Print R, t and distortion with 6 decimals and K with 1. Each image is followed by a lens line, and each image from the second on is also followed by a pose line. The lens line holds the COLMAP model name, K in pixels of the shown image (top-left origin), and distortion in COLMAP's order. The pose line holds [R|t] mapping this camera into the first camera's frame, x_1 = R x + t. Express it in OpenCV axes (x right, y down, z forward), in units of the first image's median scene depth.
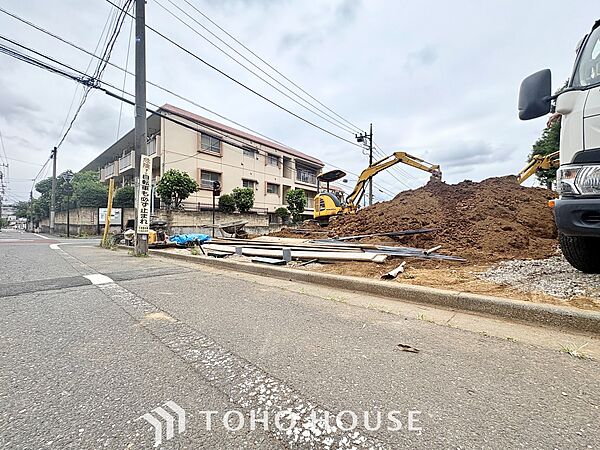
lens RADIAL K [[239.2, 0, 299.5], [0, 239.2, 225.4], [0, 0, 1]] dist [0.000309, 0.000027]
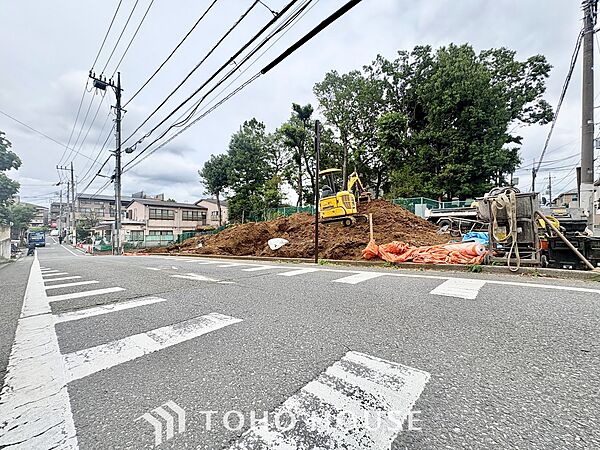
lens RADIAL K [[239.2, 0, 299.5], [0, 239.2, 225.4], [0, 0, 1]] dist [0.000309, 0.000027]
pose [[0.010760, 0.001763, 0.999941, -0.469178], [-0.006795, 0.999975, -0.001690, 0.007646], [-0.999919, -0.006776, 0.010771, 0.603819]]
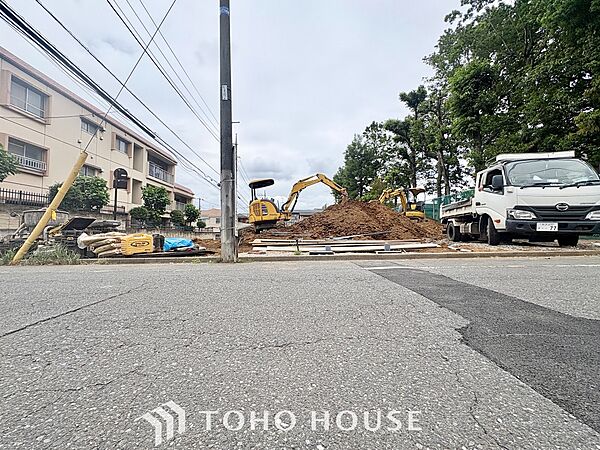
lens RADIAL K [[239.2, 0, 299.5], [0, 239.2, 225.4], [0, 0, 1]] dist [0.000309, 0.000027]
pose [[0.736437, 0.017531, 0.676279, -0.257560], [-0.003575, 0.999751, -0.022023, 0.003433], [-0.676497, 0.013801, 0.736316, 0.047706]]
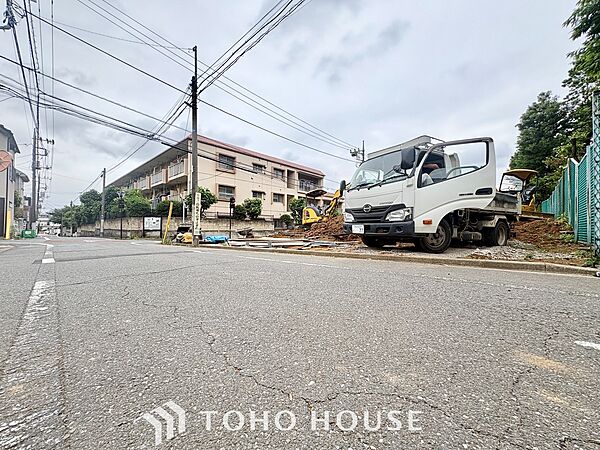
lens RADIAL K [[239.2, 0, 299.5], [0, 239.2, 225.4], [0, 0, 1]] dist [0.000309, 0.000027]
pose [[0.998995, -0.004588, -0.044576, 0.053669], [0.003854, 0.999856, -0.016546, -0.001479], [0.044646, 0.016358, 0.998869, -0.194612]]
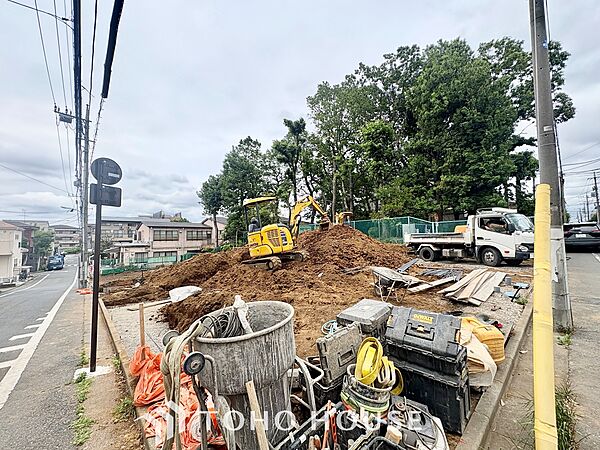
lens RADIAL K [[239.2, 0, 299.5], [0, 239.2, 225.4], [0, 0, 1]] dist [0.000309, 0.000027]
pose [[0.114824, 0.044396, 0.992393, -0.369374], [0.022632, 0.998625, -0.047294, -0.044582], [-0.993128, 0.027890, 0.113661, 0.418898]]
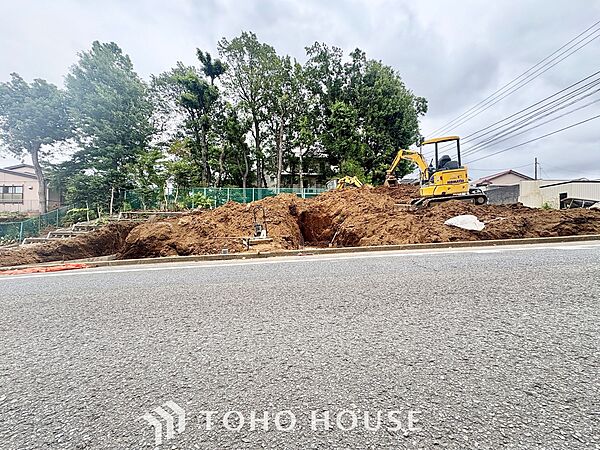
lens RADIAL K [[238.7, 0, 300.0], [0, 238.7, 225.0], [0, 0, 1]] dist [-0.000985, 0.000041]
pose [[-0.641982, -0.012468, 0.766618, -0.108151], [-0.015196, 0.999878, 0.003536, 0.048418], [-0.766569, -0.009379, -0.642093, 1.036338]]
